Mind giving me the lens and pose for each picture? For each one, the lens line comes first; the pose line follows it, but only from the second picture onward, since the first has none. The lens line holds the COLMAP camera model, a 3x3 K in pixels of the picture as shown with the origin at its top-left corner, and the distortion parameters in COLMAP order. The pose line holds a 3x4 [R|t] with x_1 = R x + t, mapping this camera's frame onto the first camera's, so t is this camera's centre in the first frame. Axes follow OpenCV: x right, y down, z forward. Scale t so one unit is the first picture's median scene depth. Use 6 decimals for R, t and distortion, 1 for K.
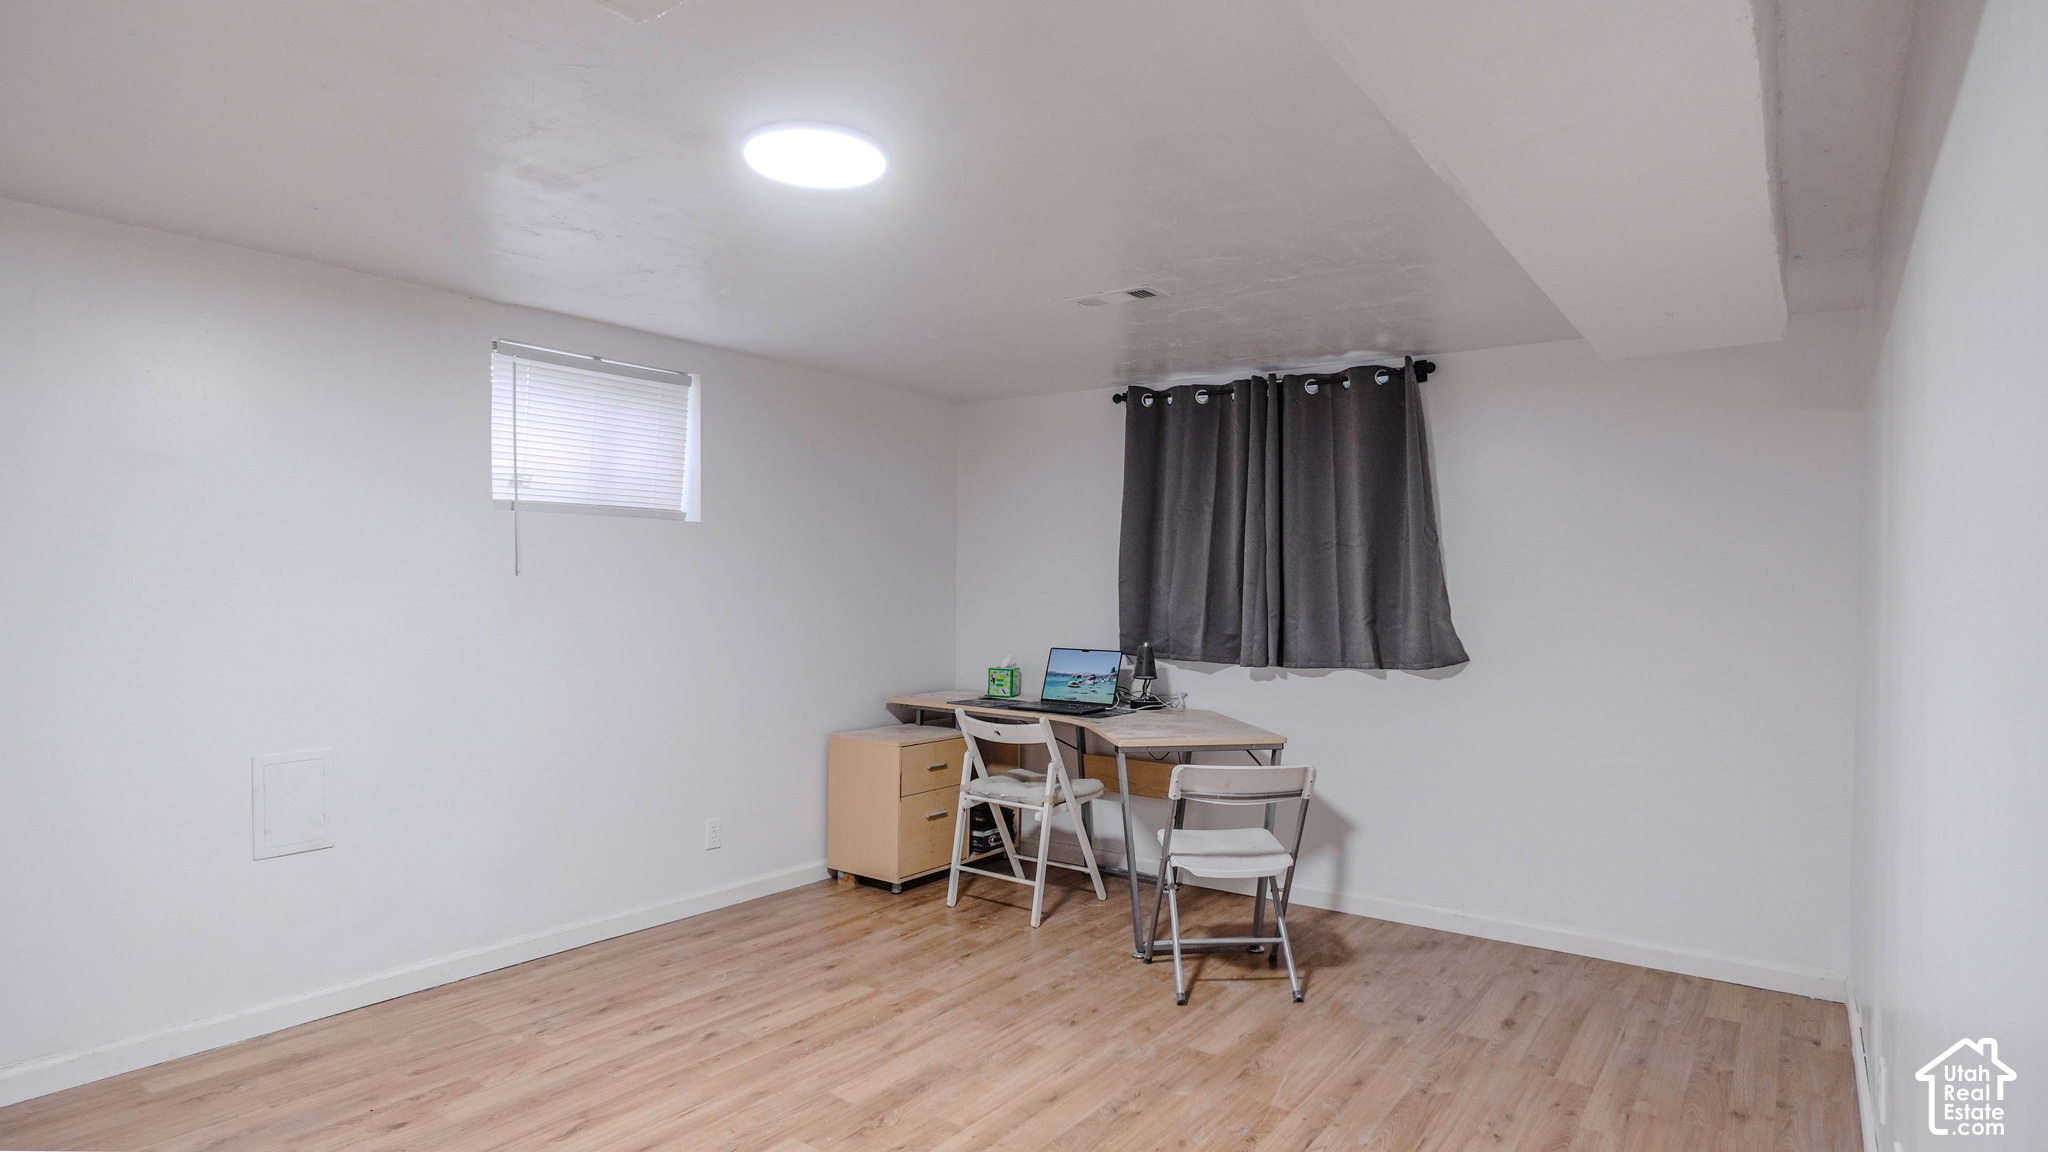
lens RADIAL K [[1111.5, 0, 1024.0], [0, 1111.5, 576.0], [0, 0, 1]] dist [-0.039917, 0.012543]
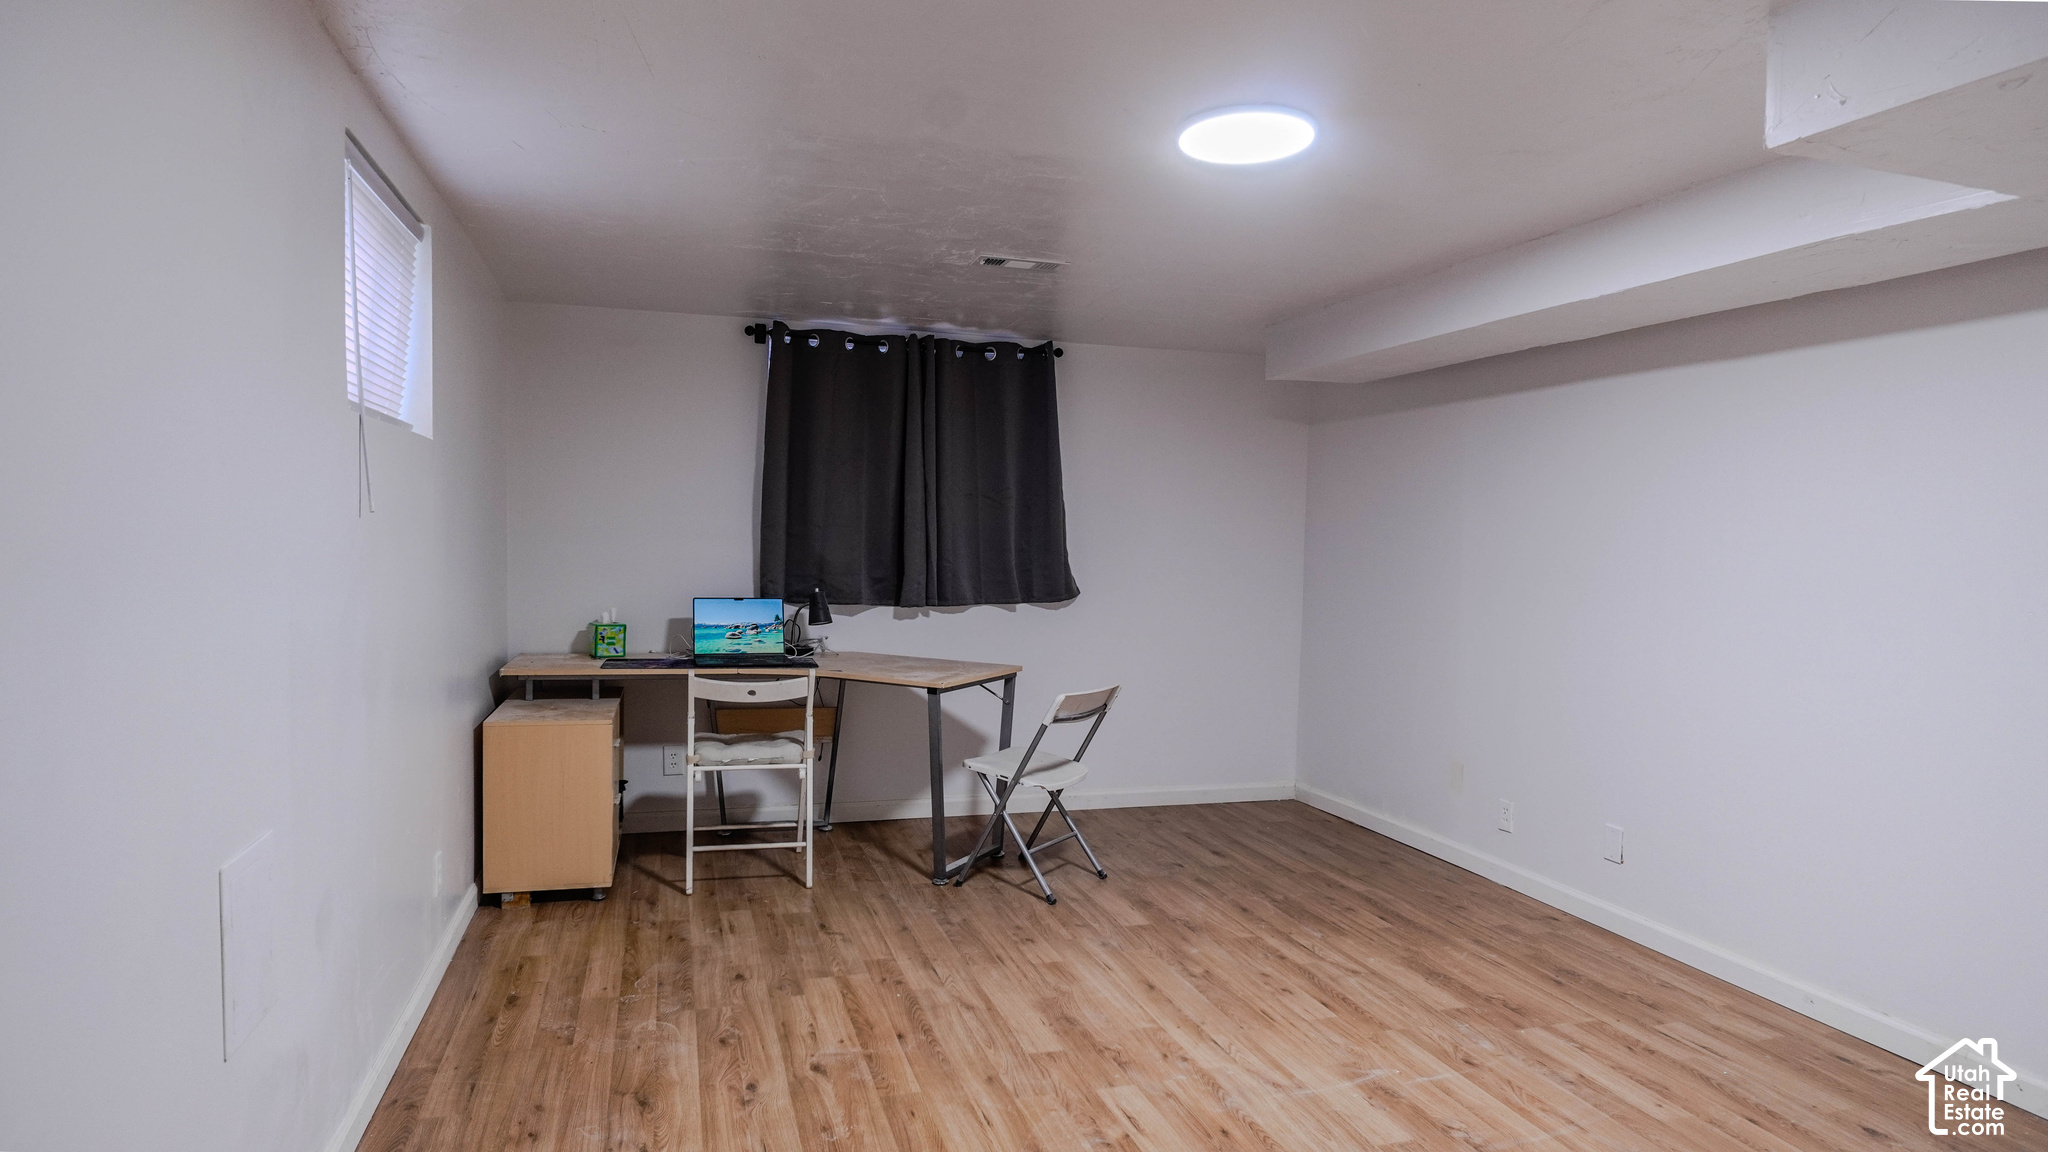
lens RADIAL K [[1111.5, 0, 1024.0], [0, 1111.5, 576.0], [0, 0, 1]] dist [-0.039917, 0.012543]
pose [[0.614215, -0.026042, 0.788709, -0.638465], [-0.016616, 0.998807, 0.045919, 0.001015], [-0.788964, -0.041309, 0.613049, 0.286102]]
